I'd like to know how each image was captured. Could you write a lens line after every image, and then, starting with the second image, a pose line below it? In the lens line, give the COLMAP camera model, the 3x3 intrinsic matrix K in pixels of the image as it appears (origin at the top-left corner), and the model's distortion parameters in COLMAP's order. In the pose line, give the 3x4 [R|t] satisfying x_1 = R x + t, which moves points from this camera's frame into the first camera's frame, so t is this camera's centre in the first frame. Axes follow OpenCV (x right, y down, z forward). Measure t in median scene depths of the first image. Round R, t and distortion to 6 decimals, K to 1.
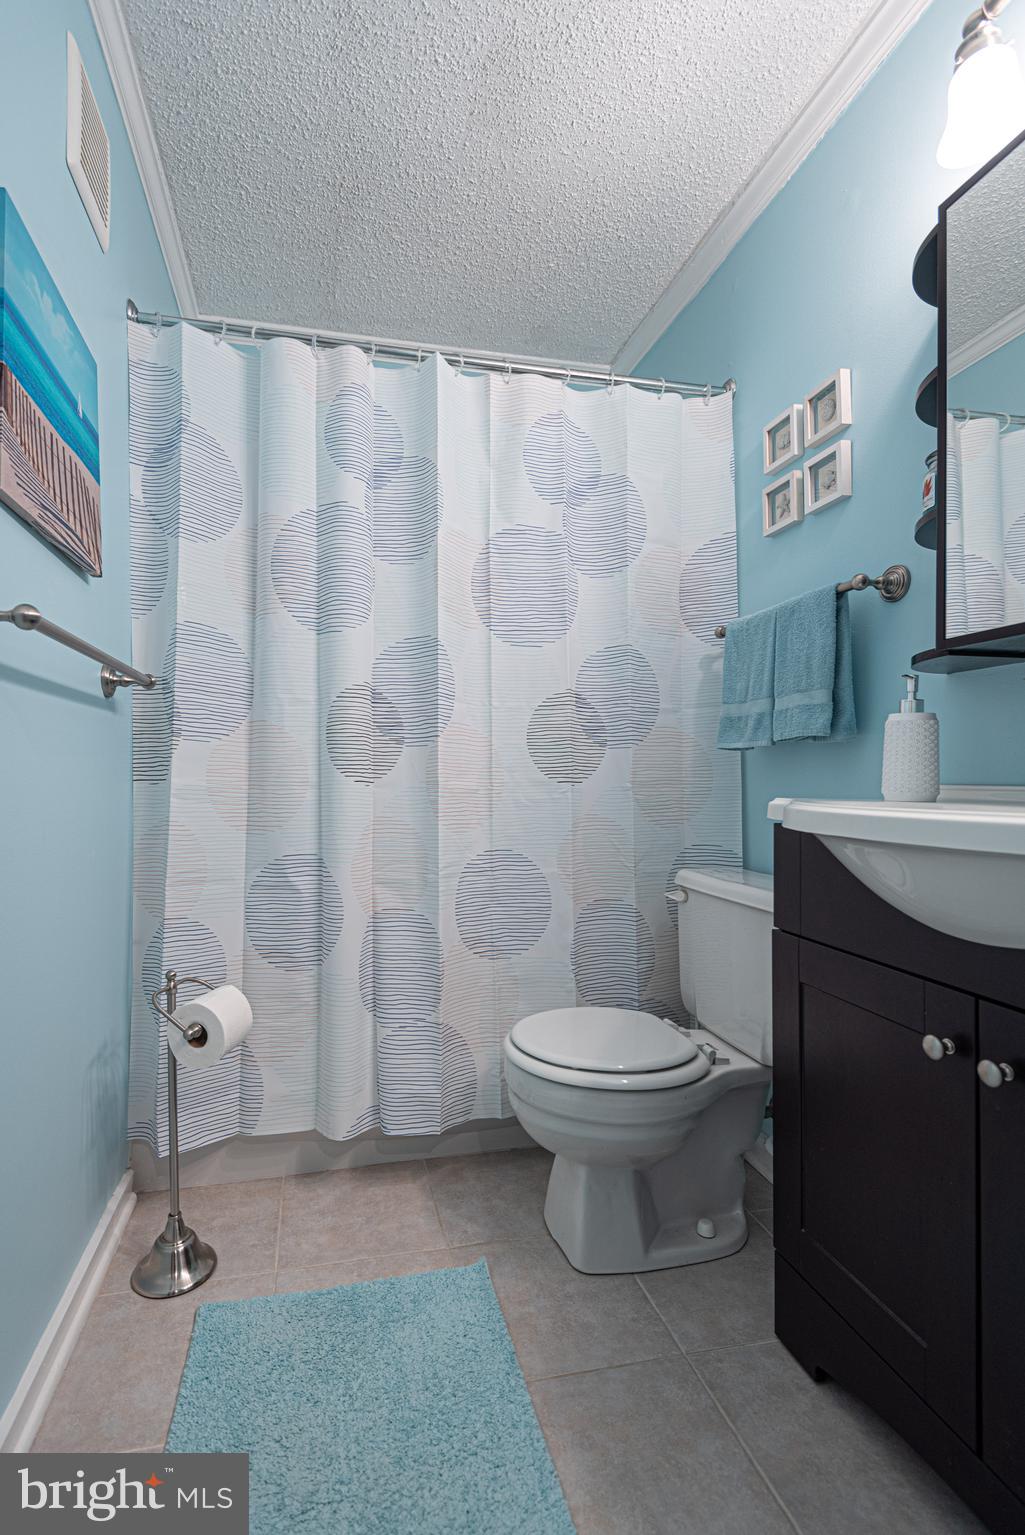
lens RADIAL K [[697.9, 0, 448.9], [0, 697.9, 775.9], [0, 0, 1]] dist [0.020645, -0.012653]
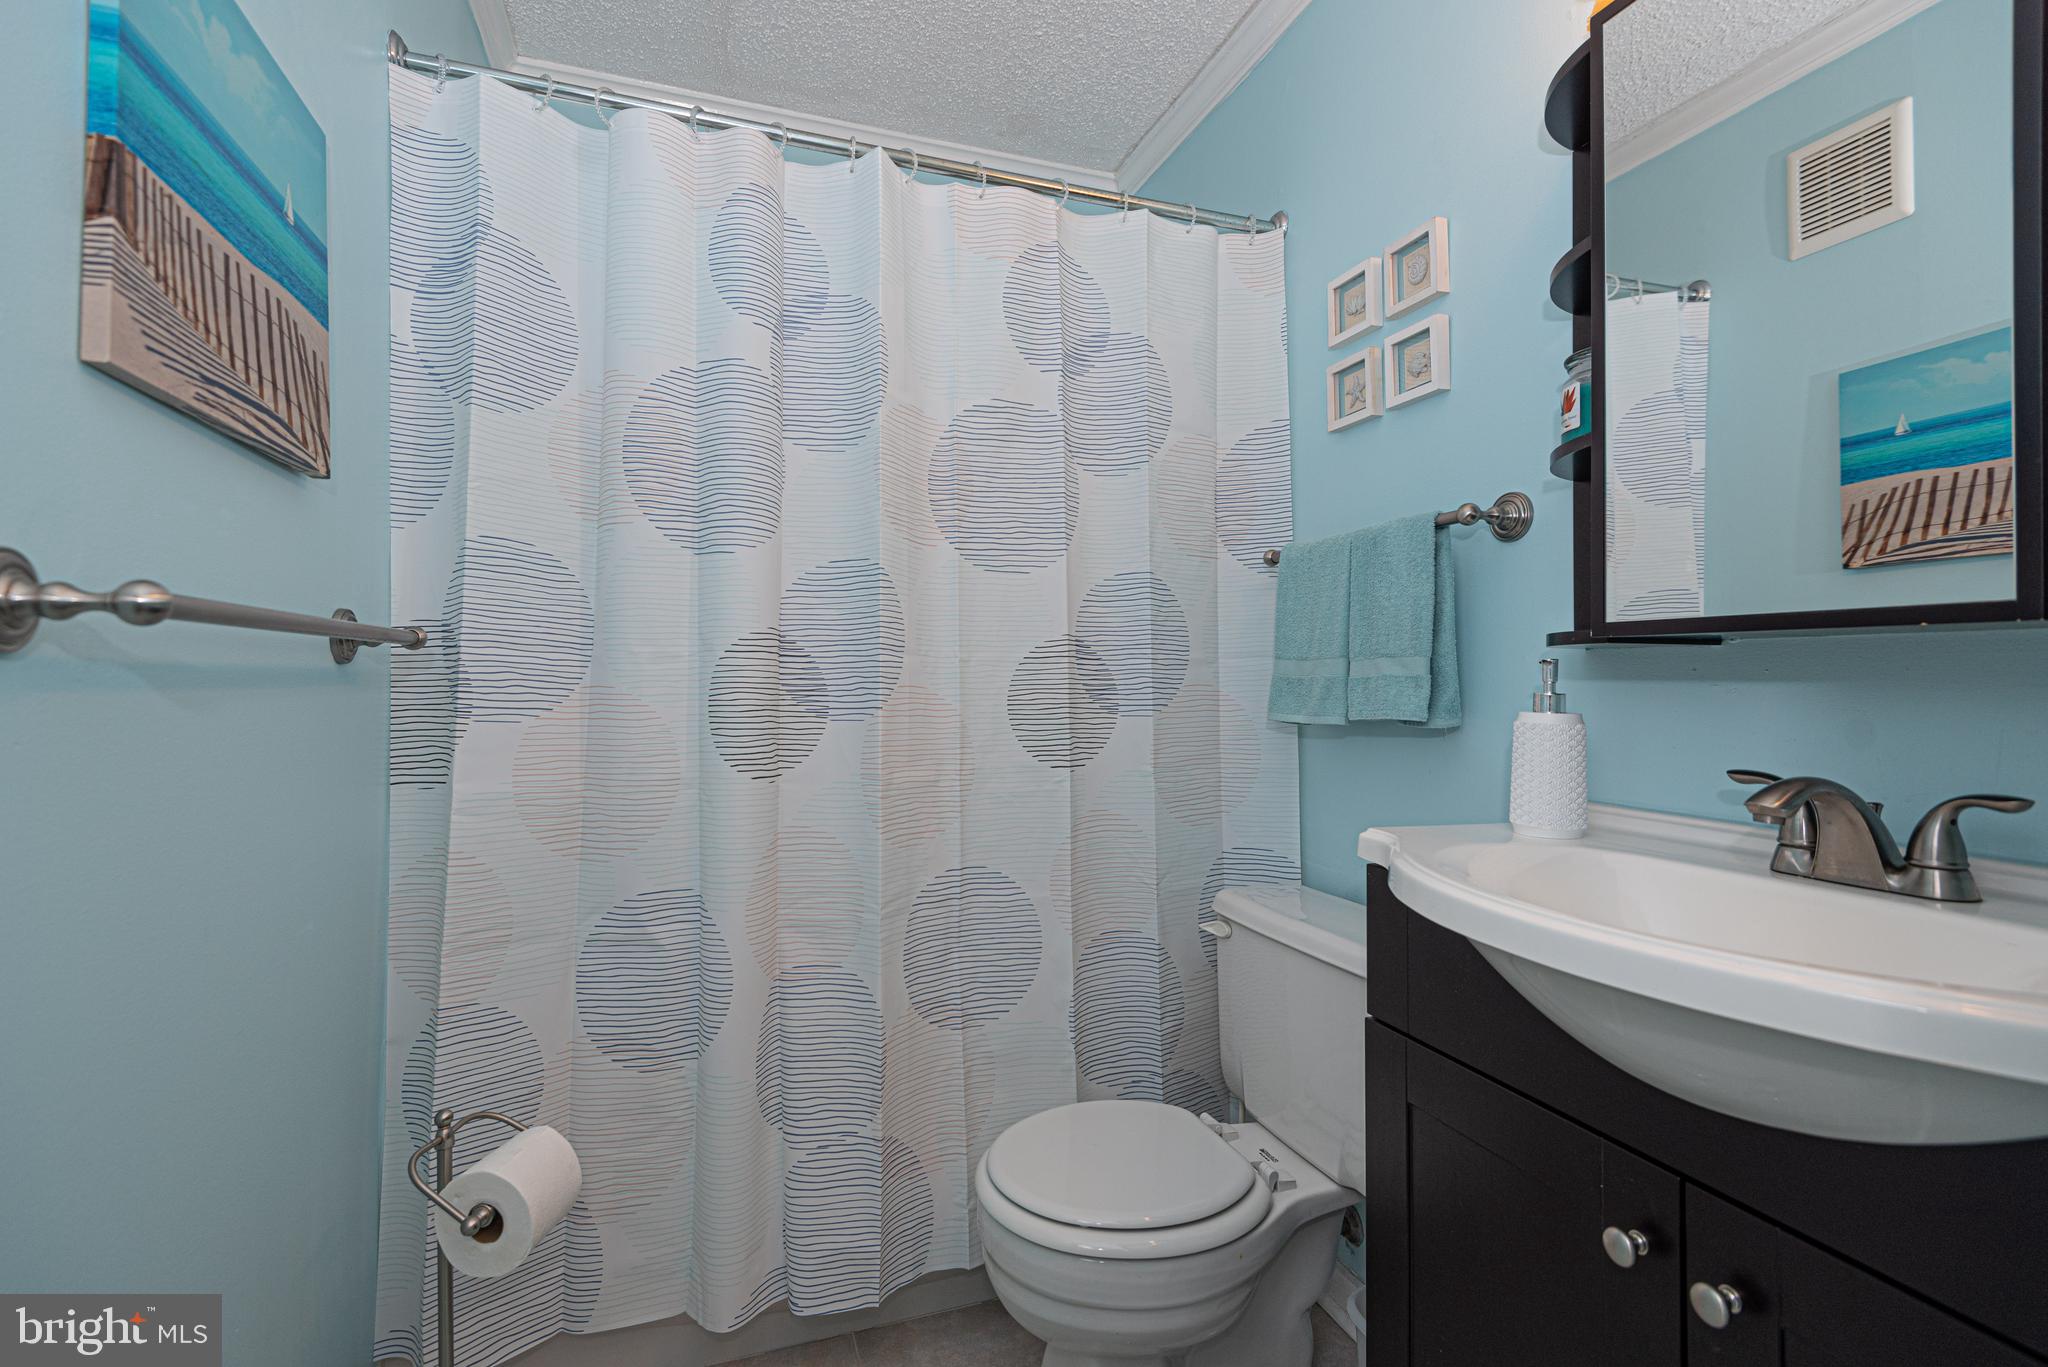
lens RADIAL K [[931.2, 0, 1008.1], [0, 931.2, 673.0], [0, 0, 1]] dist [0.020645, -0.012653]
pose [[0.991404, 0.004894, 0.130744, -0.010785], [-0.002945, 0.999882, -0.015101, -0.082548], [-0.130802, 0.014587, 0.991301, 0.090894]]
